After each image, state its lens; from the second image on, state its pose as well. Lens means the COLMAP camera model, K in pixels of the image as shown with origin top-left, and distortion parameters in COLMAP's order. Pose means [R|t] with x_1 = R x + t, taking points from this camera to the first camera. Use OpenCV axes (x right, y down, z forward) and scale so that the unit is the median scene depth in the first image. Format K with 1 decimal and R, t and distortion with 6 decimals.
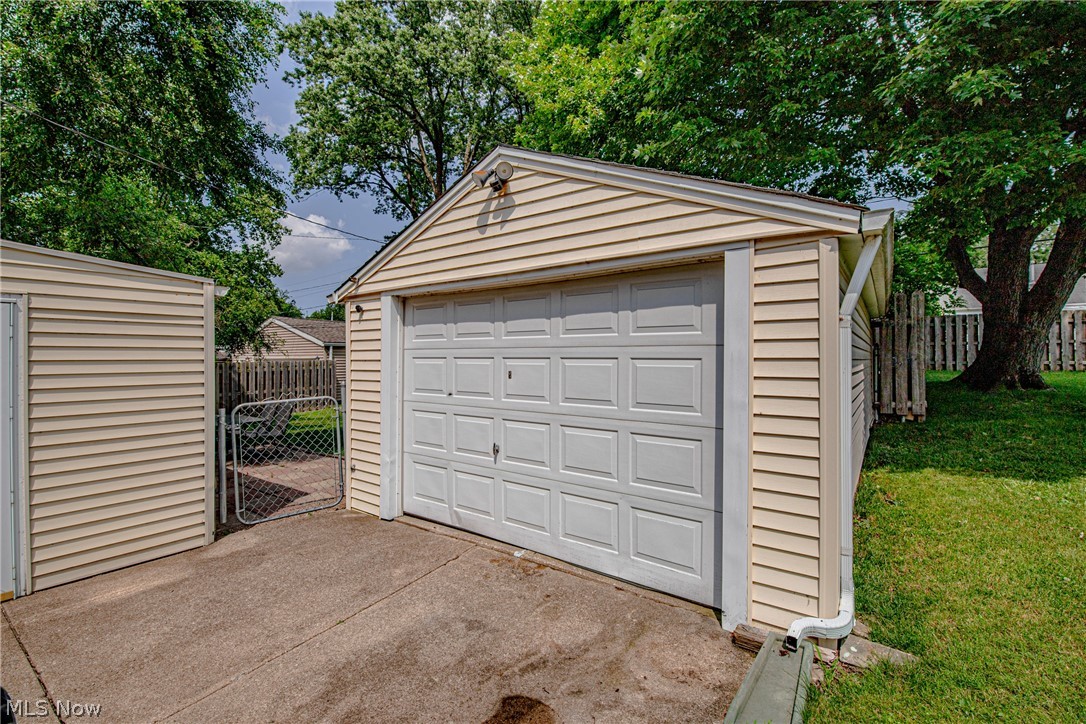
lens RADIAL K [[482.4, 0, 538.7], [0, 482.4, 363.1], [0, 0, 1]] dist [-0.002195, -0.000557]
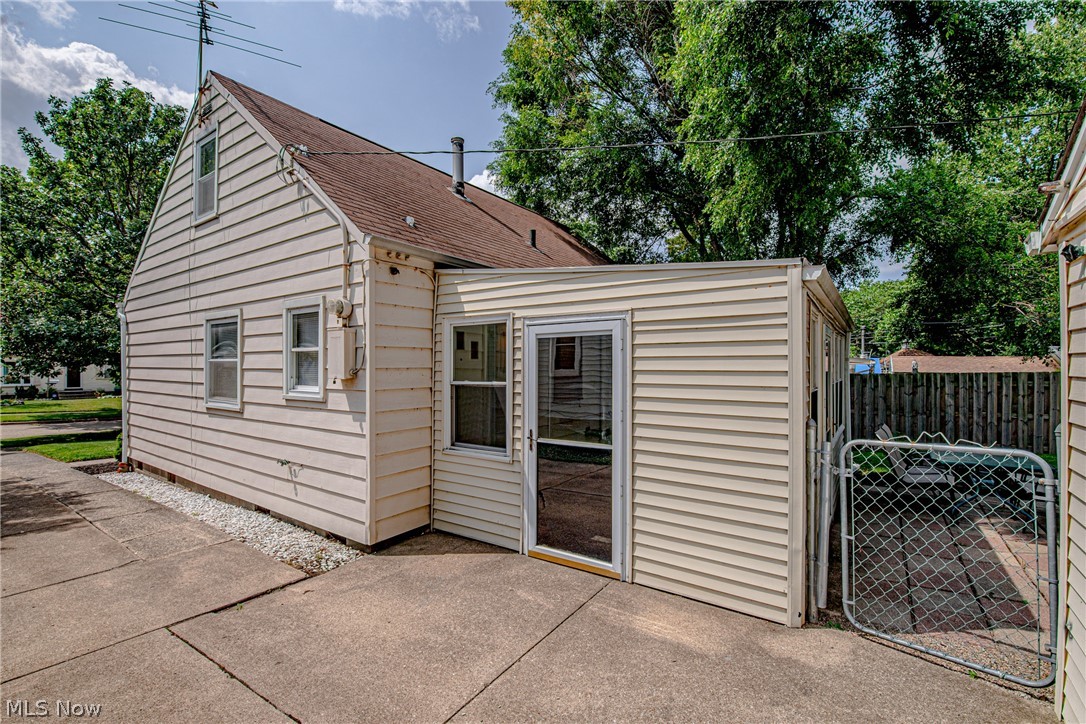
lens RADIAL K [[482.4, 0, 538.7], [0, 482.4, 363.1], [0, 0, 1]] dist [-0.002195, -0.000557]
pose [[0.025081, 0.001984, -0.999683, 0.027459], [-0.007004, 0.999974, 0.001809, -0.017994], [0.999661, 0.006957, 0.025094, 0.606130]]
